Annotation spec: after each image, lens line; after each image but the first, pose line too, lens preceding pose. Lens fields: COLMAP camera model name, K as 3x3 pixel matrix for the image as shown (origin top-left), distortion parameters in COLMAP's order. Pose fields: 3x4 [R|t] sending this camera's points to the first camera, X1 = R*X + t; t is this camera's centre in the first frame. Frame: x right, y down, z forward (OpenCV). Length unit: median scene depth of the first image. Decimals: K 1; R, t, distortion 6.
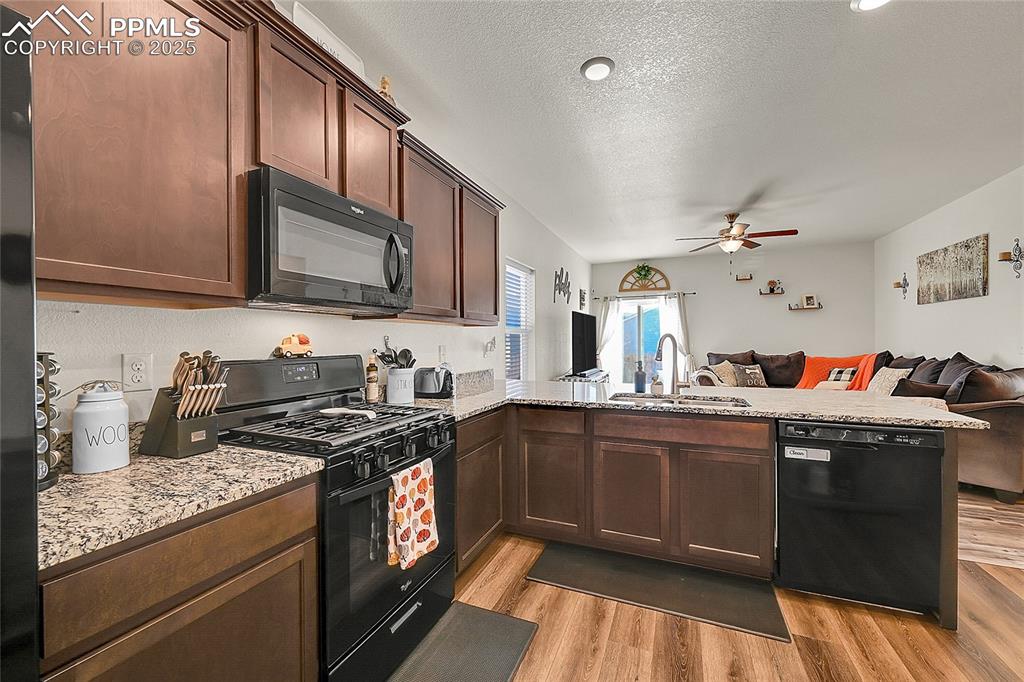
lens RADIAL K [[405.3, 0, 511.1], [0, 405.3, 340.9], [0, 0, 1]] dist [-0.000667, 0.000014]
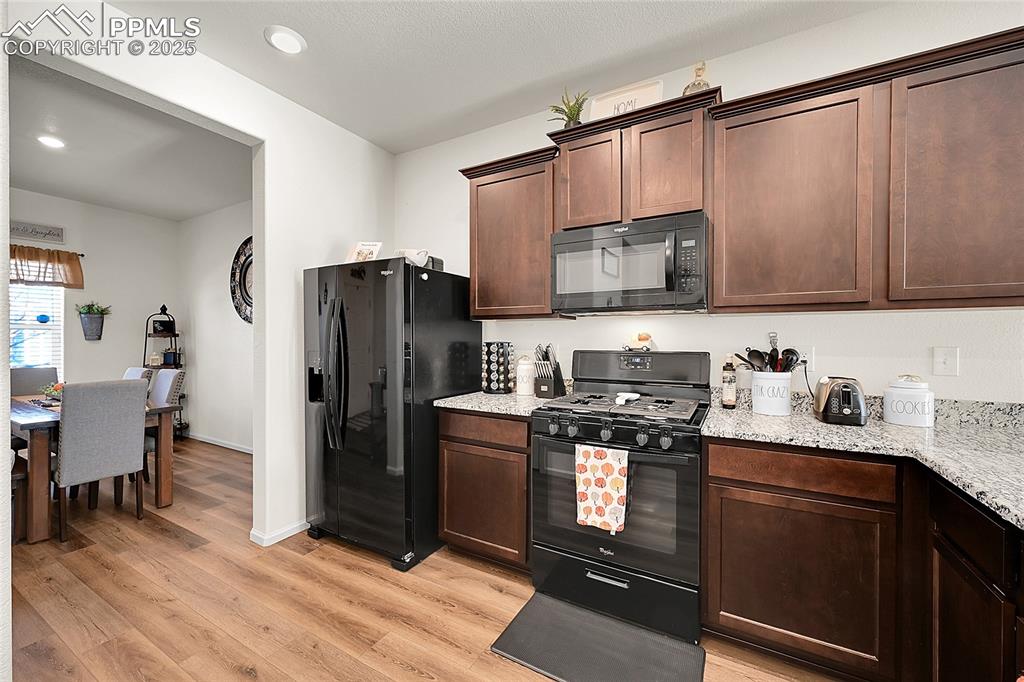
lens RADIAL K [[405.3, 0, 510.8], [0, 405.3, 343.5], [0, 0, 1]] dist [-0.000667, 0.000014]
pose [[-0.111990, 0.017703, -0.993552, 0.903177], [-0.001697, 0.999836, 0.018007, -0.005319], [0.993708, 0.003703, -0.111942, 0.860772]]
